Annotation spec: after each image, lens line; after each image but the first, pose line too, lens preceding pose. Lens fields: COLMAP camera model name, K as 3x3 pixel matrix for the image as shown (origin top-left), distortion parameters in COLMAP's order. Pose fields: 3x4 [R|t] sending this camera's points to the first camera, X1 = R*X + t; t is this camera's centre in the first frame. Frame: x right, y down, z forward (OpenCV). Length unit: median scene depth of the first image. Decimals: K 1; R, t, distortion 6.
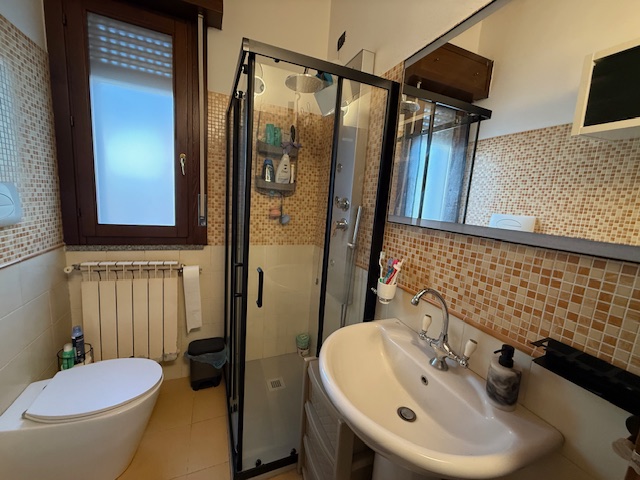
lens RADIAL K [[253.8, 0, 320.9], [0, 253.8, 242.3], [0, 0, 1]] dist [0.000578, -0.000687]
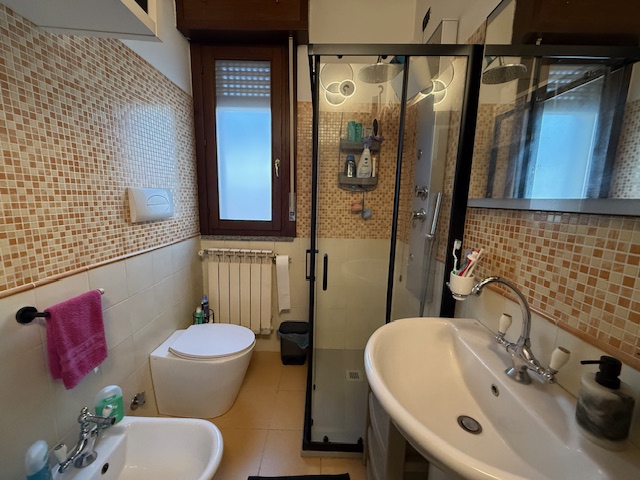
lens RADIAL K [[253.8, 0, 314.6], [0, 253.8, 240.6], [0, 0, 1]] dist [0.000578, -0.000687]
pose [[0.915991, 0.015910, -0.400884, 0.102668], [-0.020731, 0.999756, -0.007691, 0.039351], [0.400664, 0.015356, 0.916096, -0.001943]]
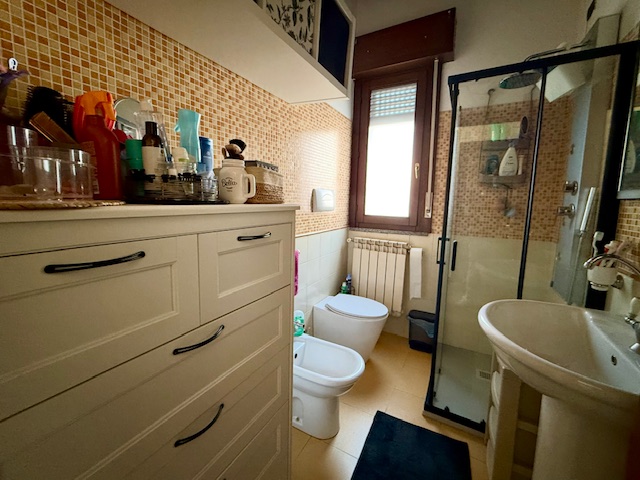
lens RADIAL K [[253.8, 0, 324.3], [0, 253.8, 231.4], [0, 0, 1]] dist [0.000578, -0.000687]
pose [[0.629259, 0.041104, -0.776108, 0.235365], [-0.099367, 0.994660, -0.027886, 0.112321], [0.770818, 0.094667, 0.629983, -0.224860]]
